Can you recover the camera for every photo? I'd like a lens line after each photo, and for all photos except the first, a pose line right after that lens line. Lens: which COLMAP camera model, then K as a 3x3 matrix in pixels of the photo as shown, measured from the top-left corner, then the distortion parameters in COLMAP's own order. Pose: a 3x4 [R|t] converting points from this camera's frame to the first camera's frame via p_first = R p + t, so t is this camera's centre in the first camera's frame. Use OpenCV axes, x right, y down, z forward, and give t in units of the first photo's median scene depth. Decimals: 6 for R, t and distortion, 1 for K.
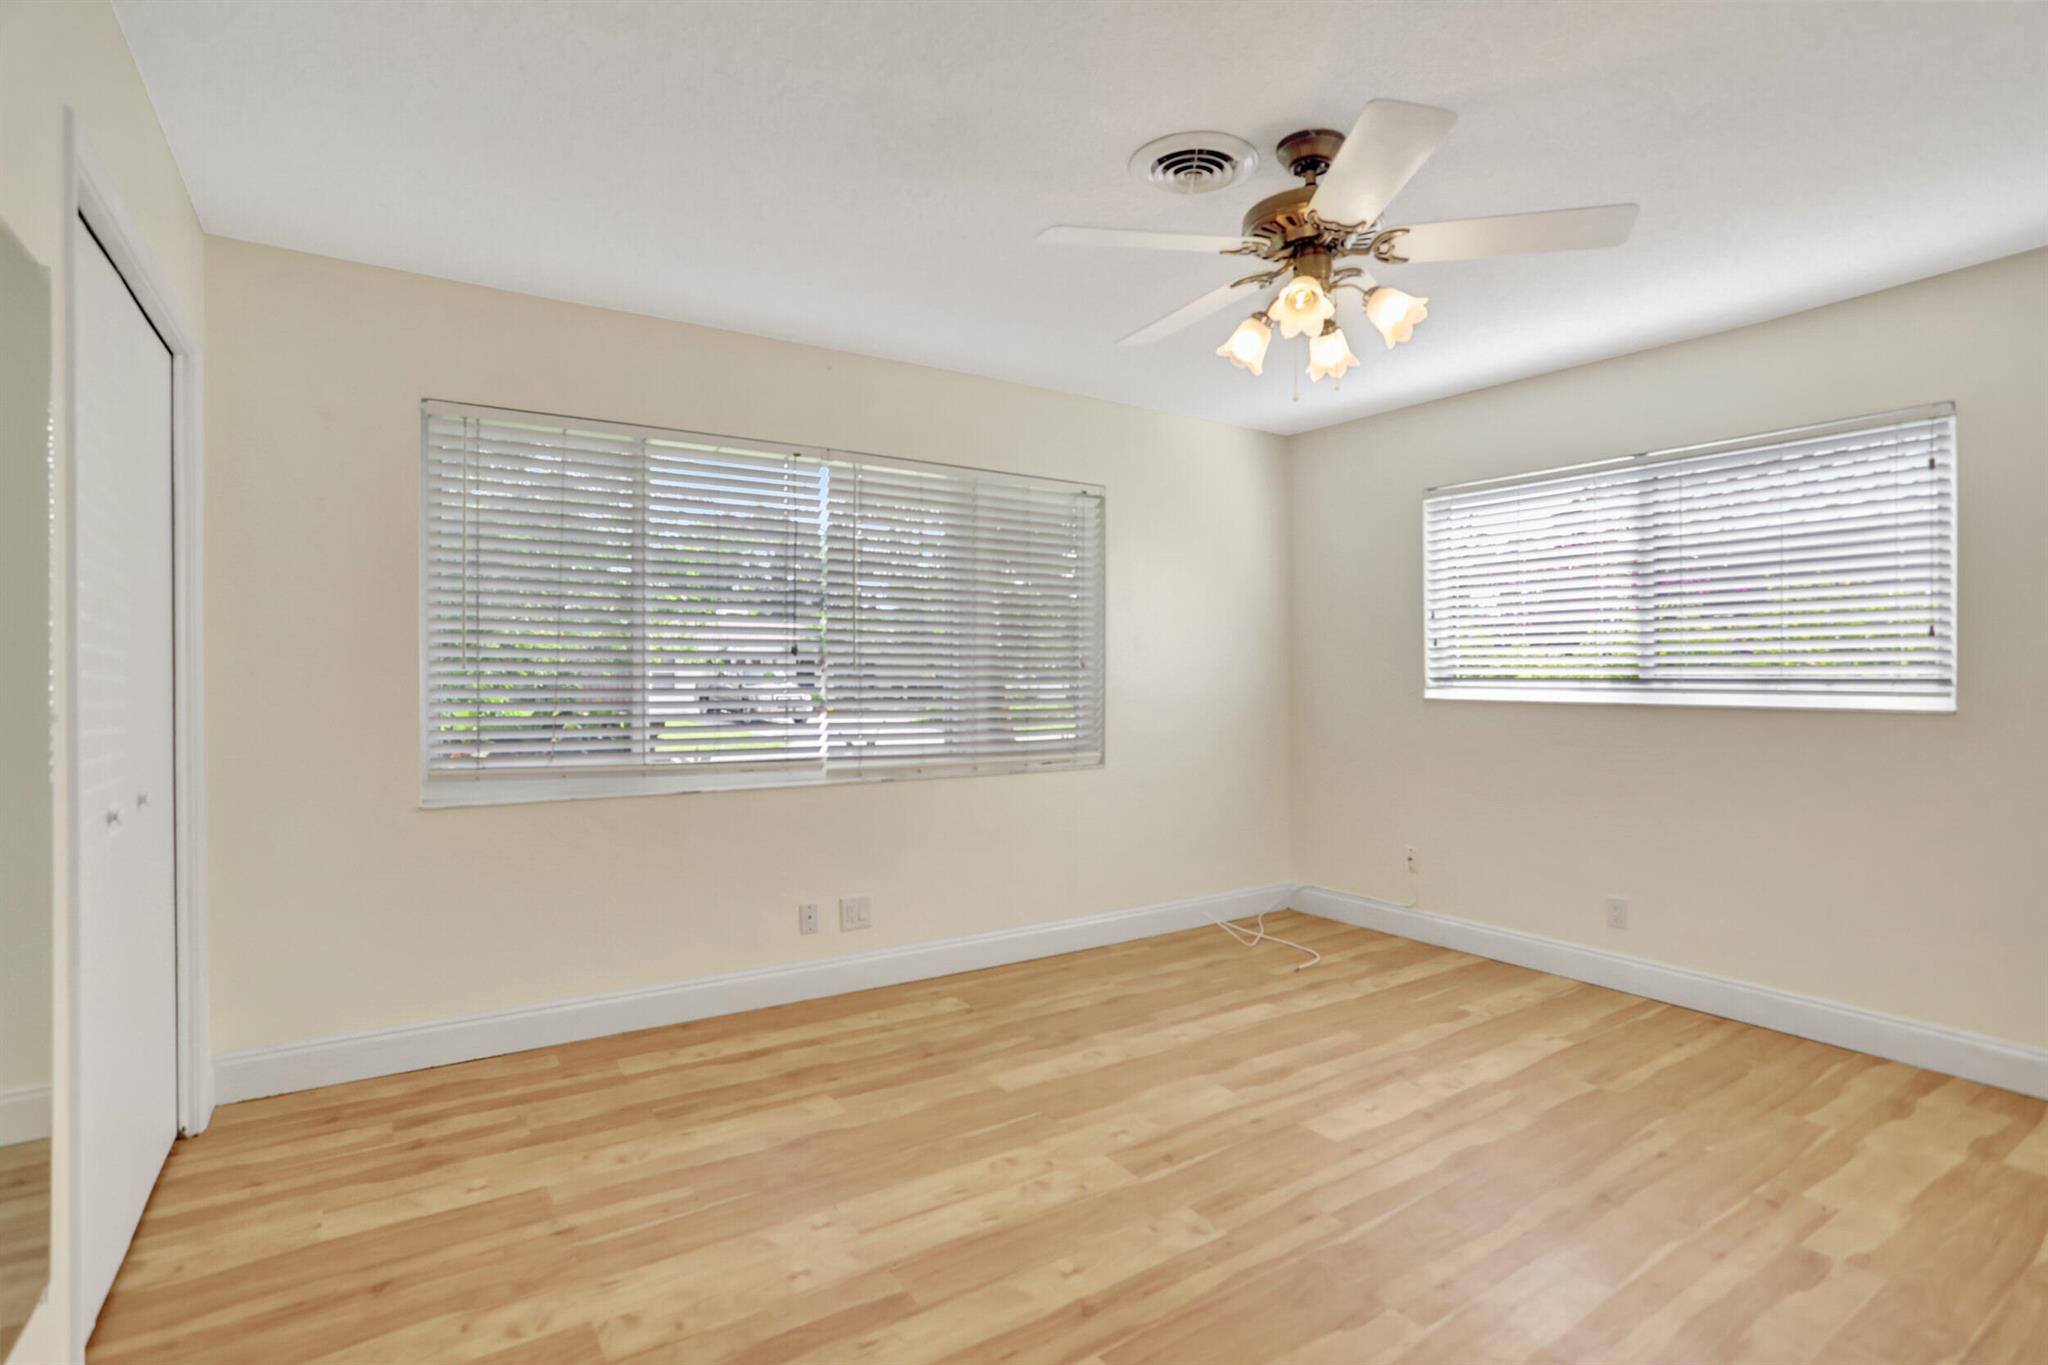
lens RADIAL K [[998.1, 0, 1020.3], [0, 998.1, 677.9], [0, 0, 1]] dist [-0.039466, 0.005811]
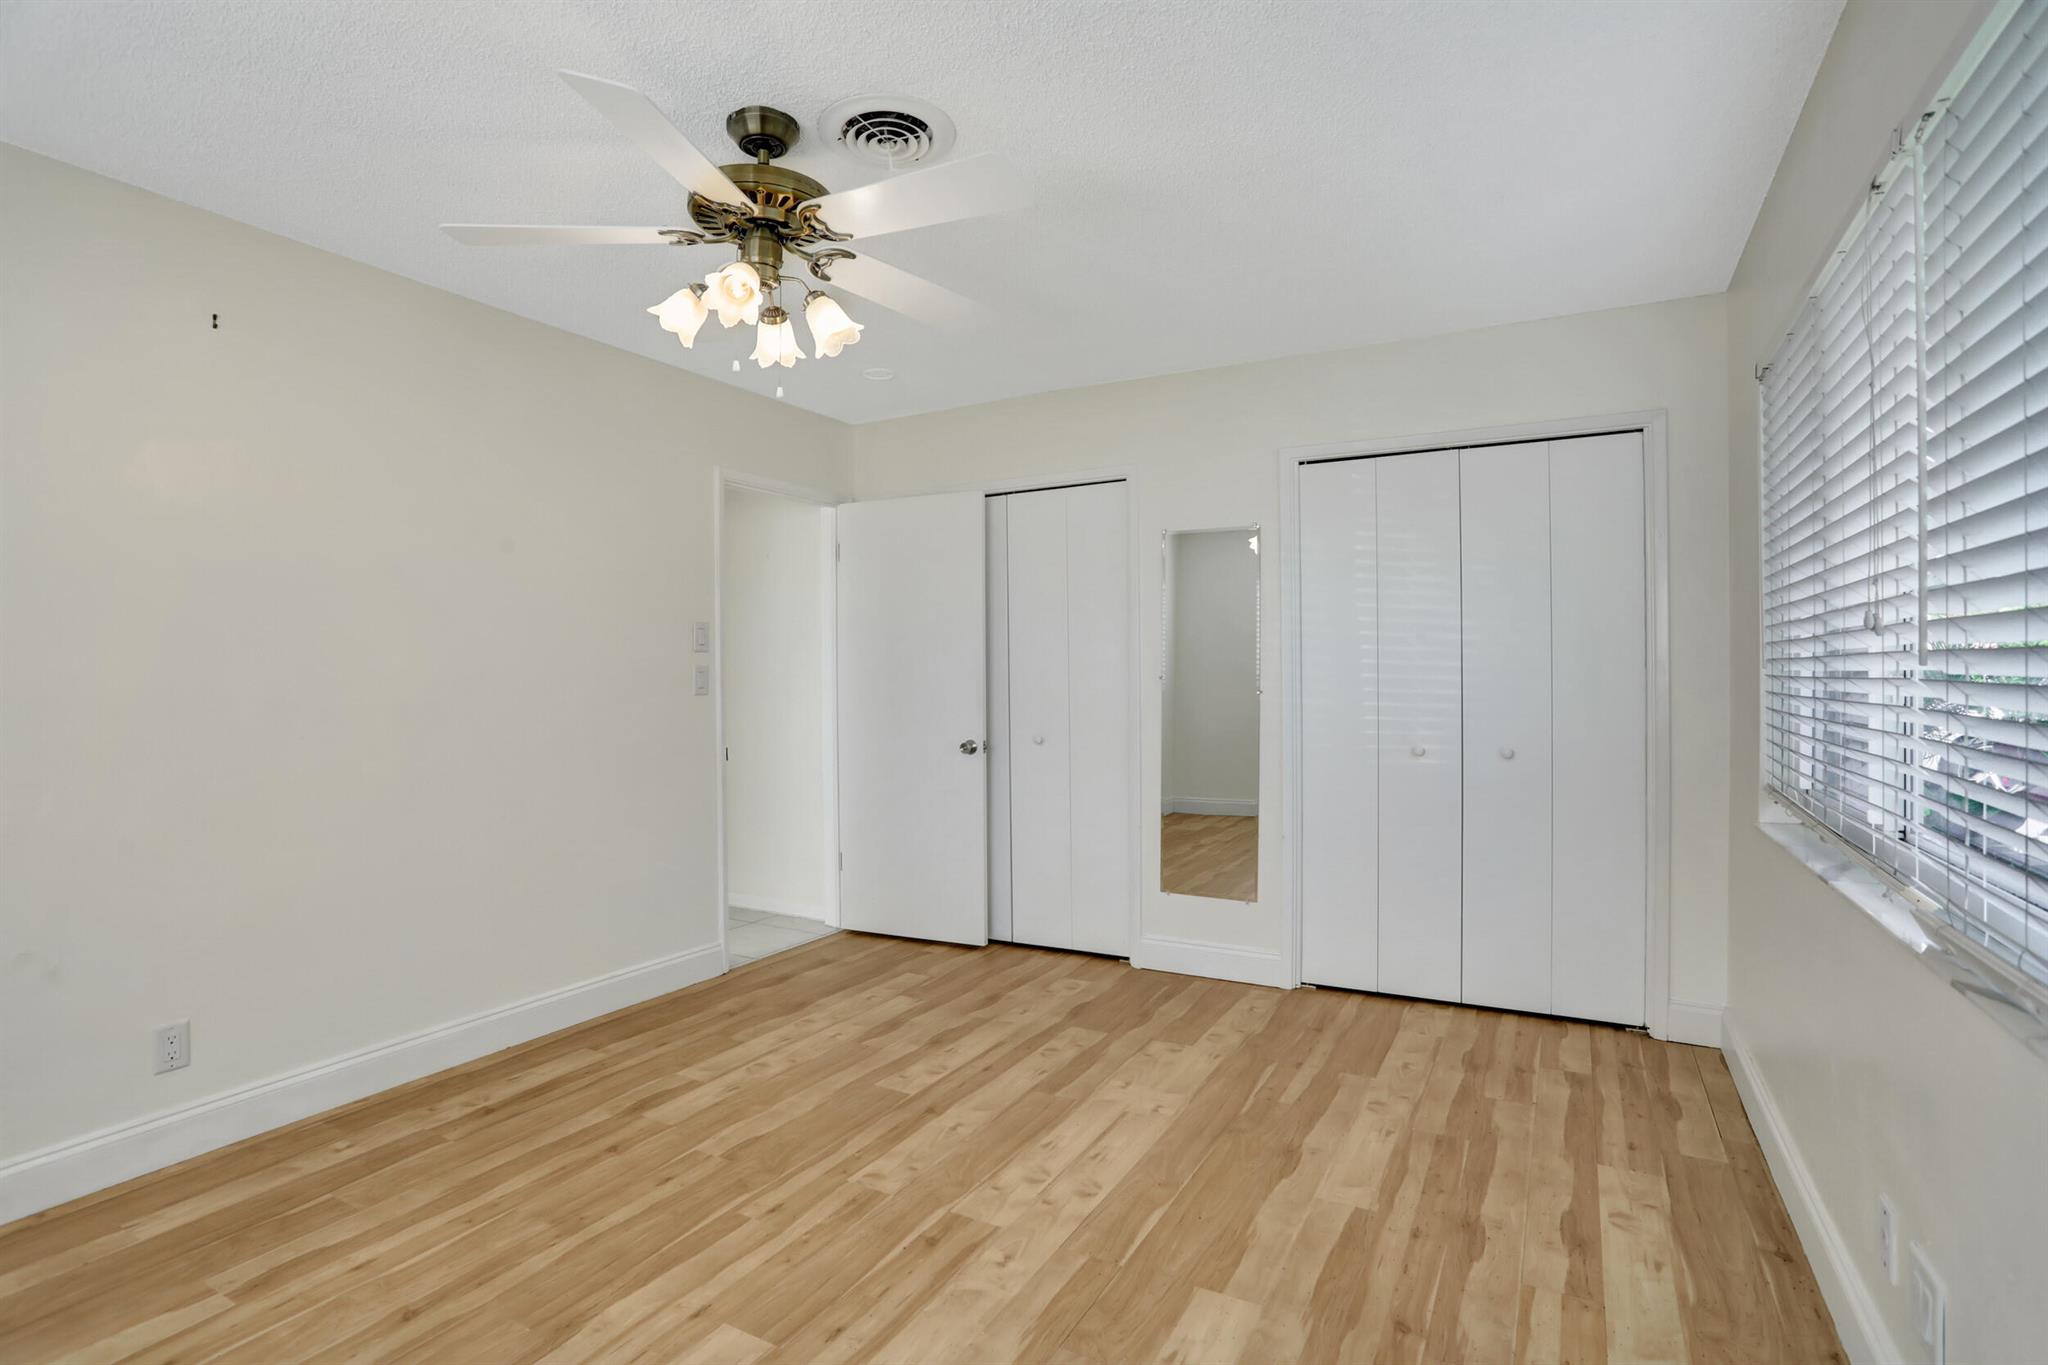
lens RADIAL K [[998.1, 0, 1022.1], [0, 998.1, 681.3], [0, 0, 1]] dist [-0.039466, 0.005811]
pose [[-0.889027, 0.008399, -0.457777, 0.480943], [0.003661, 0.999930, 0.011236, -0.009571], [0.457839, 0.008314, -0.888996, 1.846263]]
